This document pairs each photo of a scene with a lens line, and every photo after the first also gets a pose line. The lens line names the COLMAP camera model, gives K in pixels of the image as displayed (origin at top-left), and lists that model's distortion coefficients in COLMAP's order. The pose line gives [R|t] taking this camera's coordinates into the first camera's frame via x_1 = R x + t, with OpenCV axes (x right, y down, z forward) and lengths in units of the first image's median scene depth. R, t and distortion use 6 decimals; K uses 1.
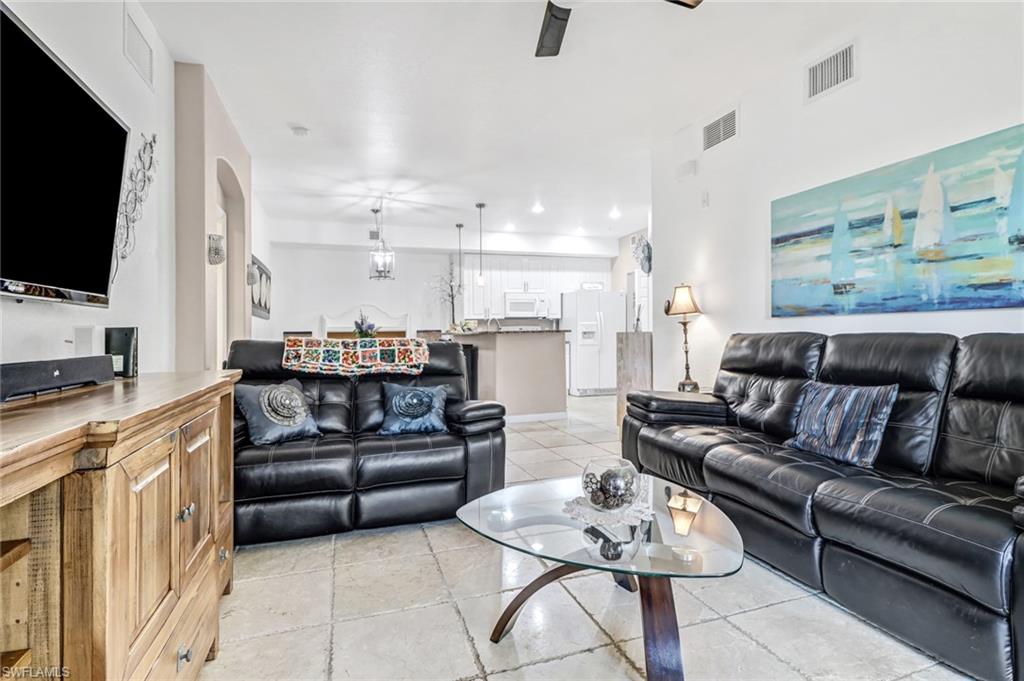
lens RADIAL K [[509.6, 0, 496.0], [0, 509.6, 339.7], [0, 0, 1]] dist [0.000841, 0.000264]
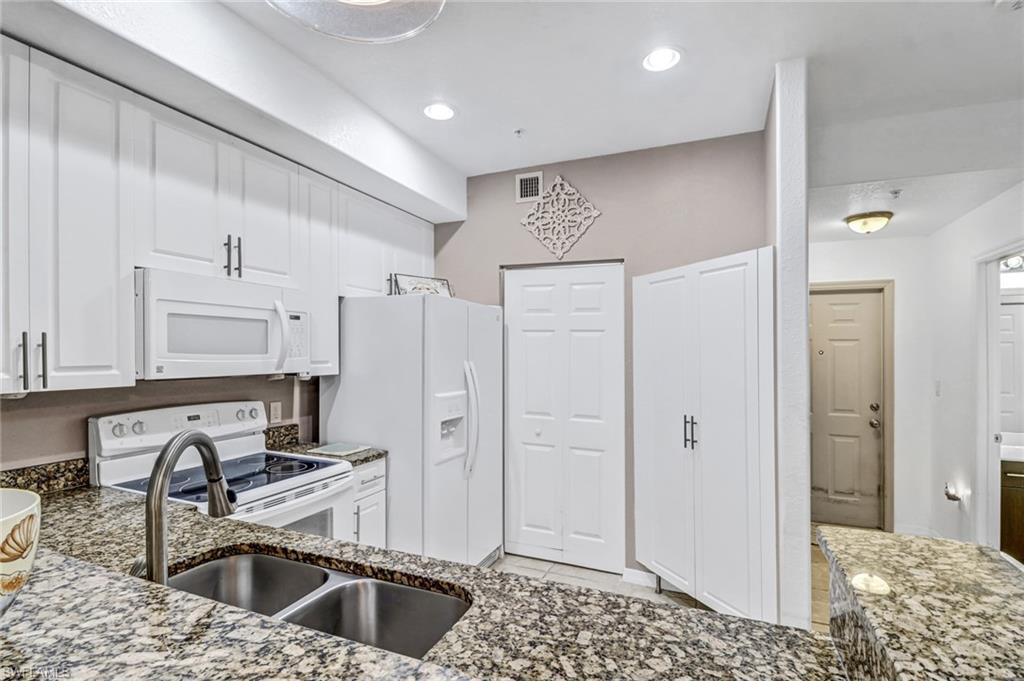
lens RADIAL K [[500.5, 0, 511.0], [0, 500.5, 363.3], [0, 0, 1]] dist [0.005204, -0.013619]
pose [[0.653653, 0.005208, 0.756777, -0.083916], [-0.010363, 0.999944, 0.002069, -0.107748], [-0.756724, -0.009195, 0.653670, 1.515281]]
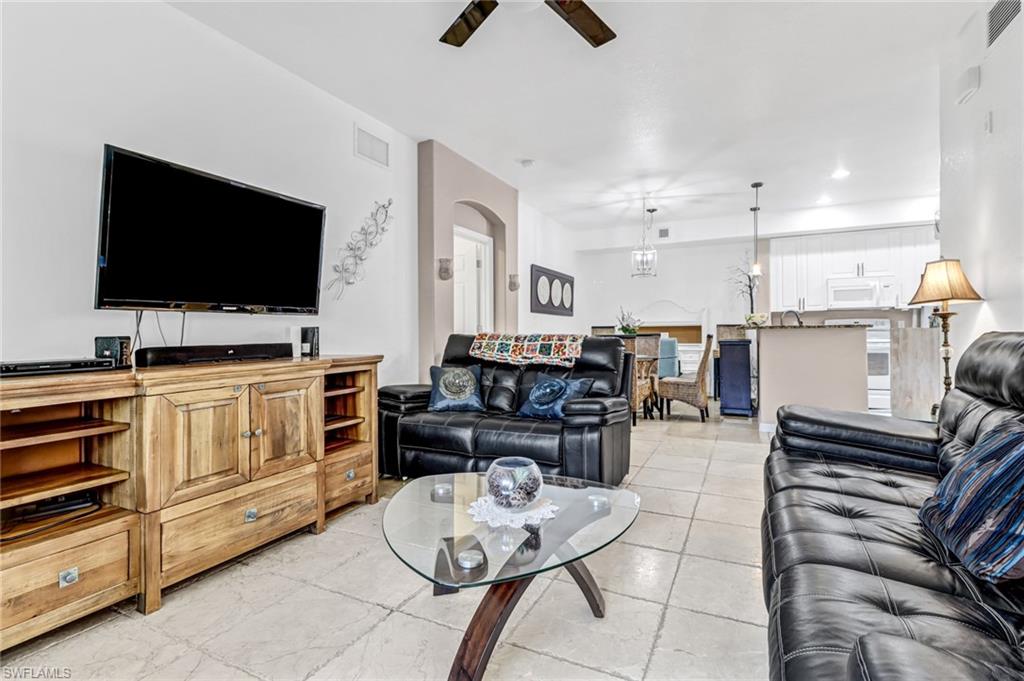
lens RADIAL K [[481.6, 0, 506.1], [0, 481.6, 333.4], [0, 0, 1]] dist [0.002845, -0.009635]
pose [[0.711117, 0.009995, -0.703003, 0.404292], [-0.008045, 0.999949, 0.006080, -0.008216], [0.703028, 0.001332, 0.711161, 0.145854]]
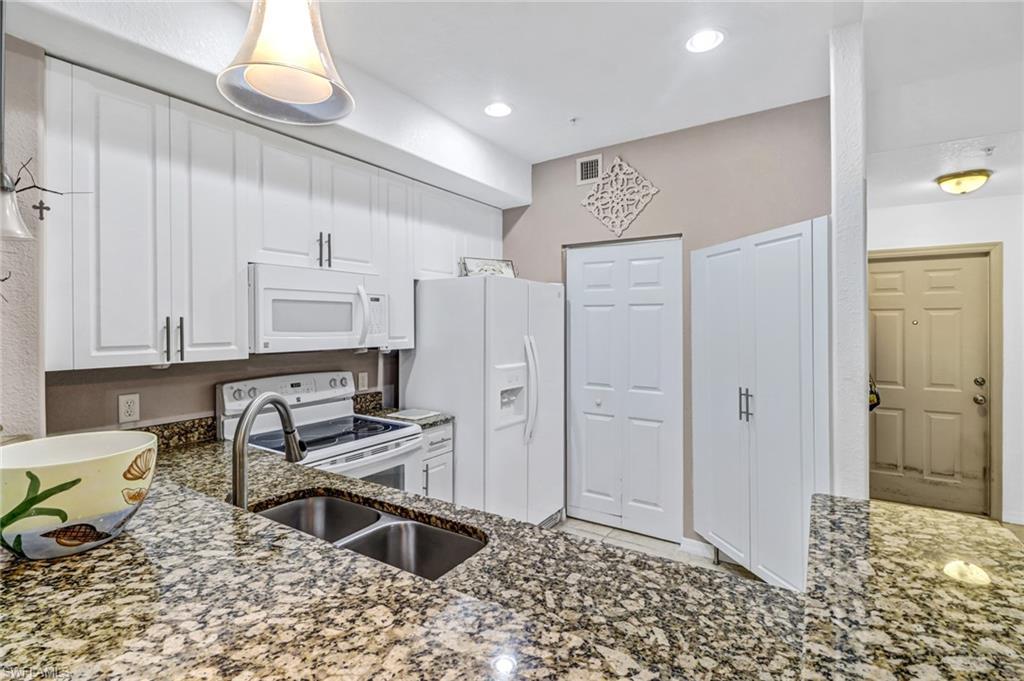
lens RADIAL K [[481.6, 0, 506.1], [0, 481.6, 333.4], [0, 0, 1]] dist [0.002845, -0.009635]
pose [[0.782063, 0.003606, 0.623189, -0.074290], [-0.001110, 0.999990, -0.004393, -0.108907], [-0.623199, 0.002744, 0.782059, 1.469590]]
